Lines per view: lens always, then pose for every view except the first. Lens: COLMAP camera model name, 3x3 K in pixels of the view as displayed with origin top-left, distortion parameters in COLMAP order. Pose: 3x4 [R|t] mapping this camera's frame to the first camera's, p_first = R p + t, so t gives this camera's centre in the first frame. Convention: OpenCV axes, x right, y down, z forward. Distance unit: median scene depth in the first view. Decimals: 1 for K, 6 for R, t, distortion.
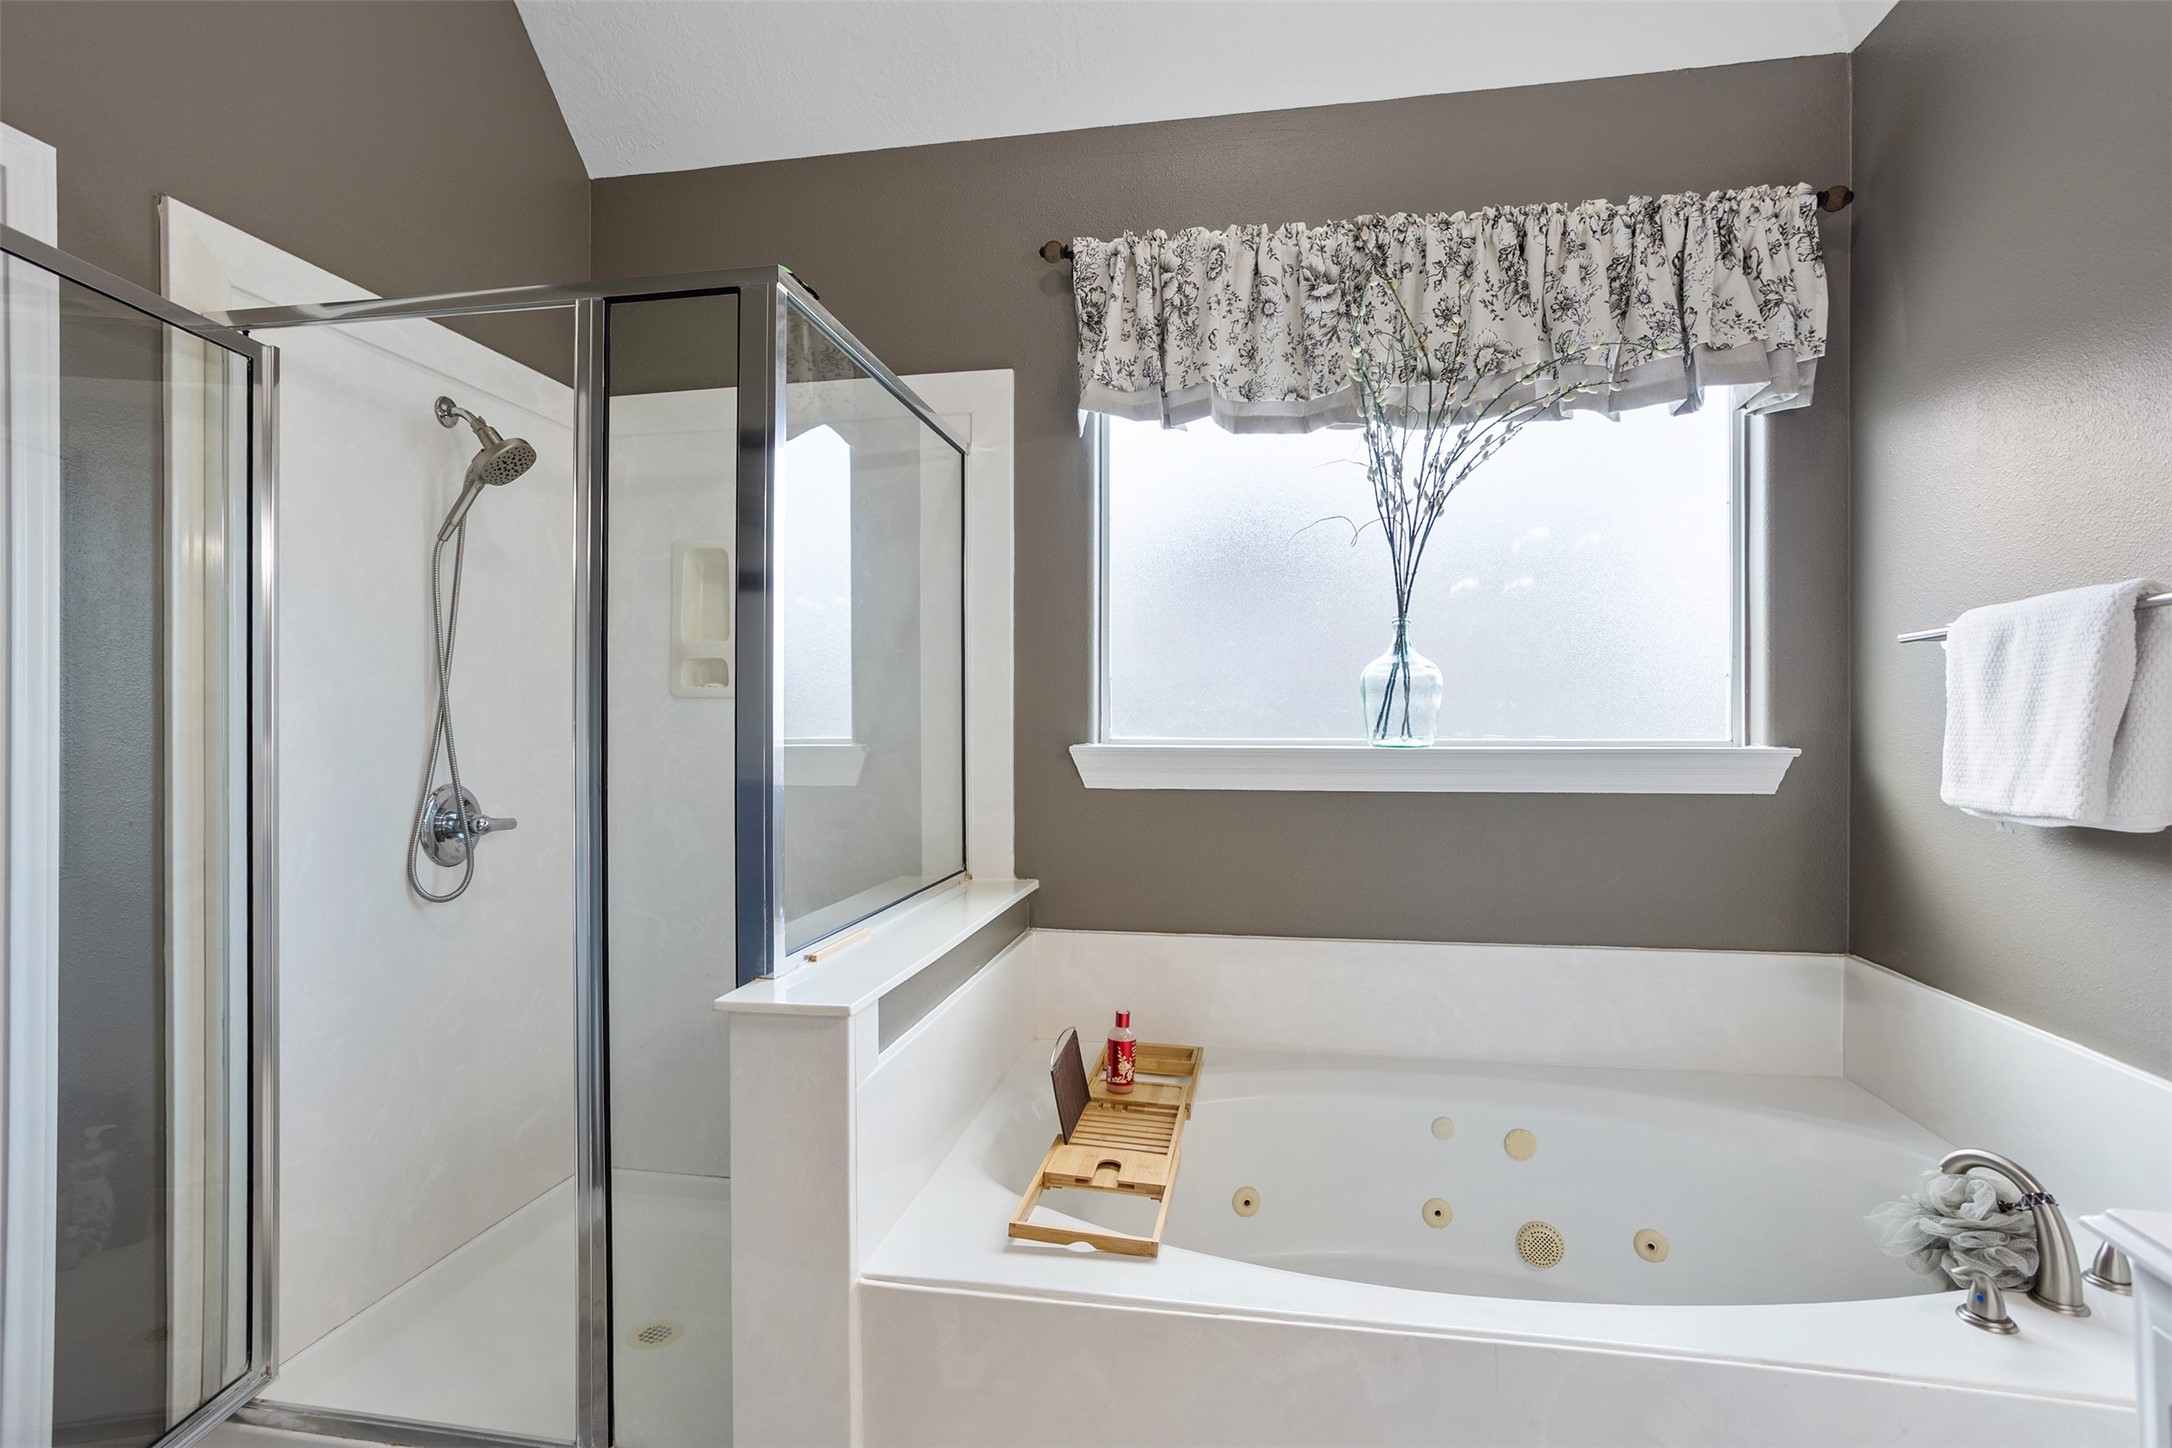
lens RADIAL K [[1054.1, 0, 1074.1], [0, 1054.1, 711.1], [0, 0, 1]] dist [-0.054357, 0.040604]
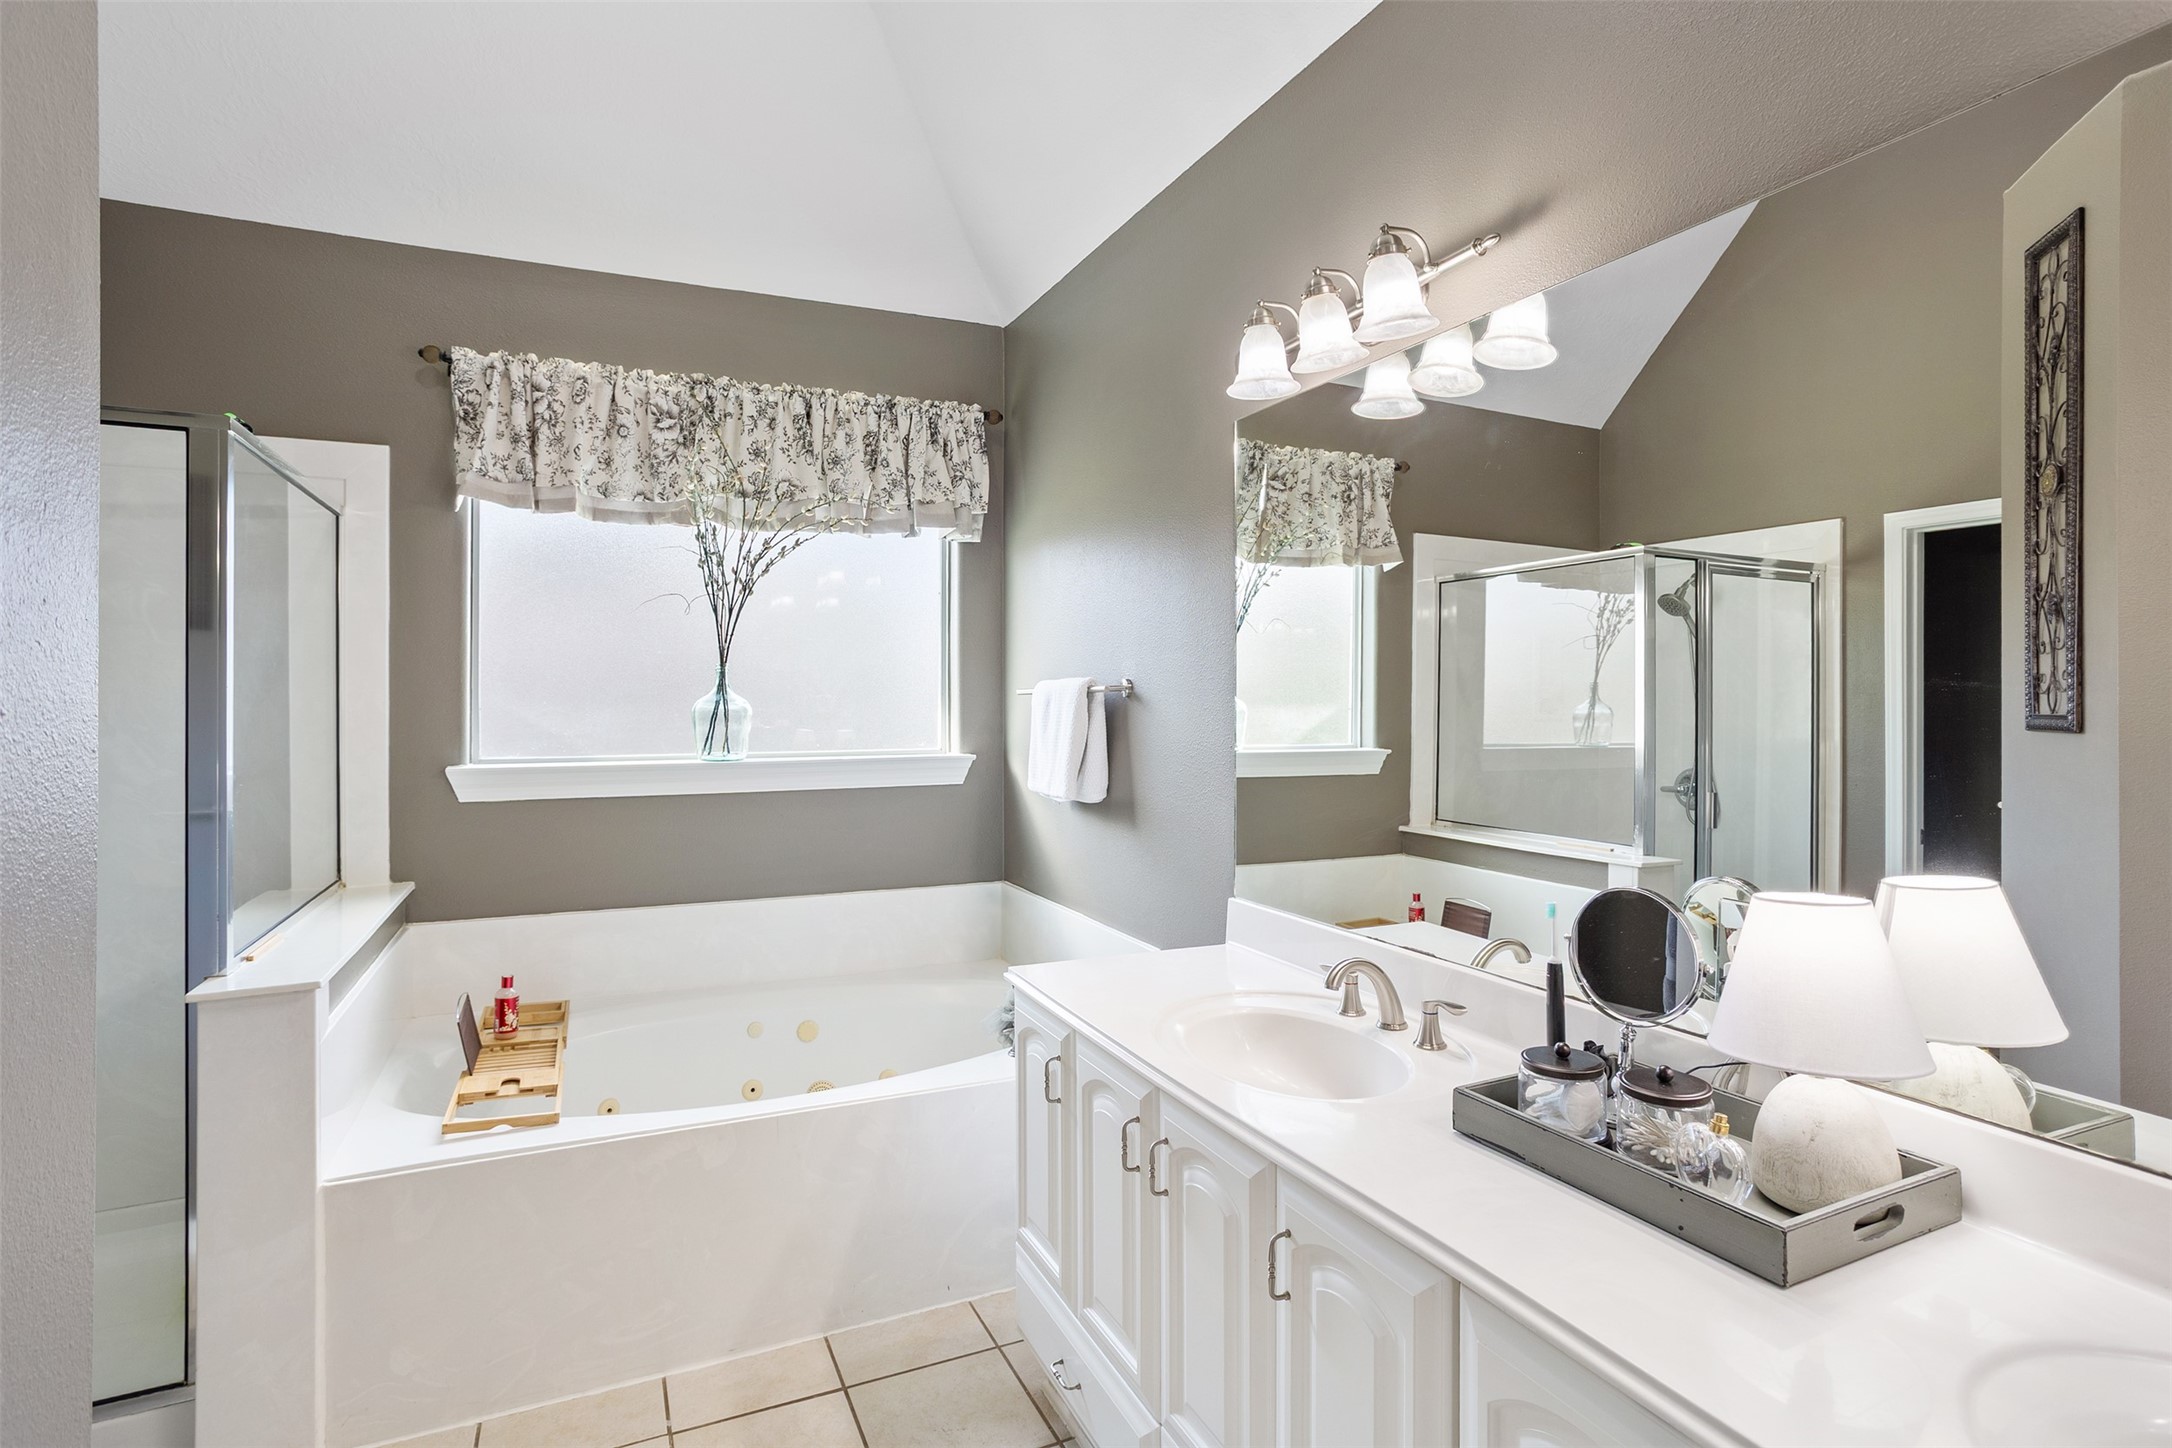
lens RADIAL K [[1054.1, 0, 1074.1], [0, 1054.1, 711.1], [0, 0, 1]] dist [-0.054357, 0.040604]
pose [[0.813884, -0.006274, 0.580993, -0.116596], [-0.005626, 0.999810, 0.018677, -0.062106], [-0.581000, -0.018470, 0.813694, -0.405207]]
